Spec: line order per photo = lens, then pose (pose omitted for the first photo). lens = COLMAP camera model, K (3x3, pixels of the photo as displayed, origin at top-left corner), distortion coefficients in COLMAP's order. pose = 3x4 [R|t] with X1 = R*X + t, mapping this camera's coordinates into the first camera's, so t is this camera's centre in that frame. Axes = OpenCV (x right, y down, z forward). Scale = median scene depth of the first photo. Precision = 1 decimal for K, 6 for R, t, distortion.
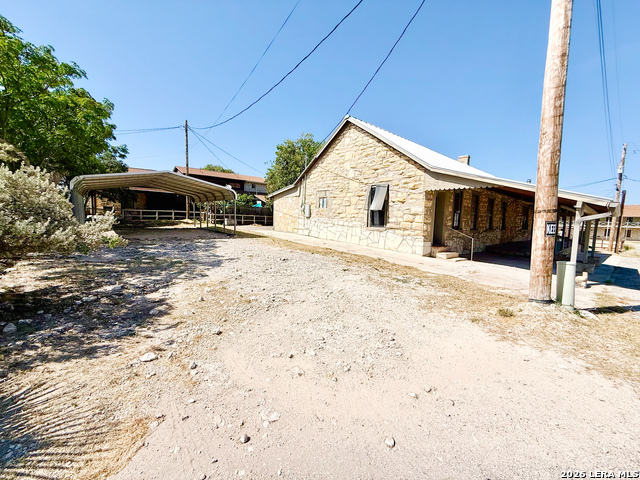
lens RADIAL K [[255.5, 0, 319.2], [0, 255.5, 239.2], [0, 0, 1]] dist [0.001046, -0.000076]
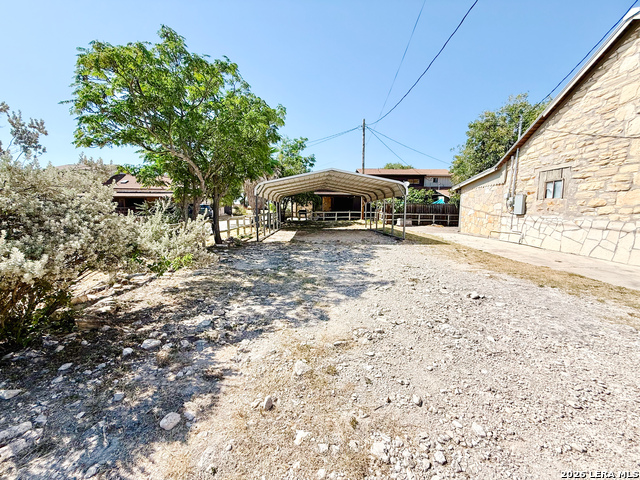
lens RADIAL K [[255.5, 0, 317.3], [0, 255.5, 239.7], [0, 0, 1]] dist [0.001046, -0.000076]
pose [[0.774883, 0.036328, -0.631059, -0.024770], [-0.032737, 0.999314, 0.017328, -0.014488], [0.631256, 0.007232, 0.775541, 0.147922]]
